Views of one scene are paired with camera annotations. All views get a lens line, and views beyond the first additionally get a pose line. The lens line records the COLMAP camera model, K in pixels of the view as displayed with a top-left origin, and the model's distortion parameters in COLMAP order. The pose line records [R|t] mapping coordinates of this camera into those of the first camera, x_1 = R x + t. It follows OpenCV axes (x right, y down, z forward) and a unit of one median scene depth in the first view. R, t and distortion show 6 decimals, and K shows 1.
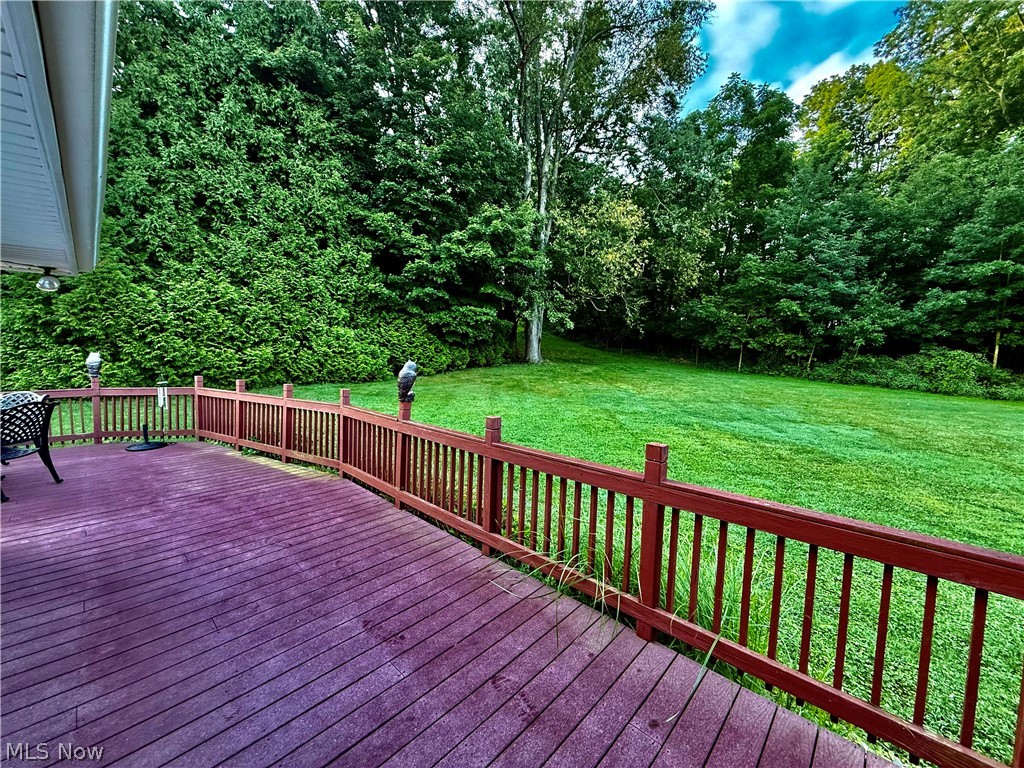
lens RADIAL K [[406.2, 0, 506.8], [0, 406.2, 385.7], [0, 0, 1]] dist [0.001462, 0.000087]
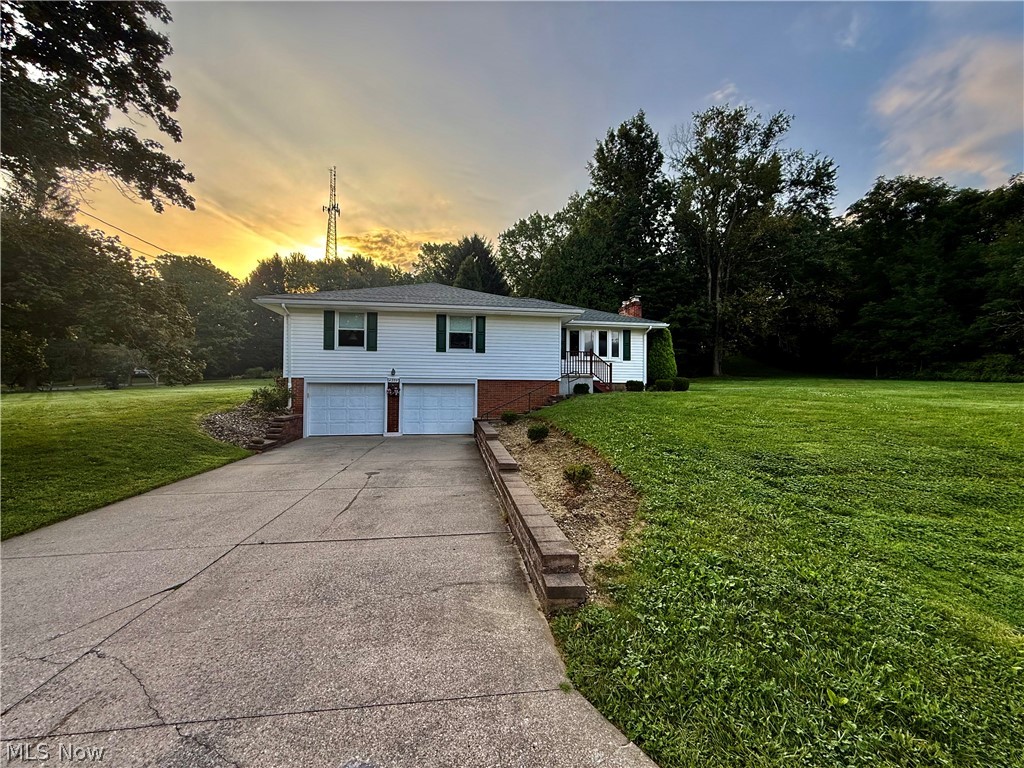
lens RADIAL K [[406.2, 0, 511.5], [0, 406.2, 386.5], [0, 0, 1]] dist [0.001462, 0.000087]
pose [[0.795136, -0.017028, -0.606193, 0.611364], [-0.048453, 0.994626, -0.091496, 0.283886], [0.604493, 0.102124, 0.790037, -1.405230]]
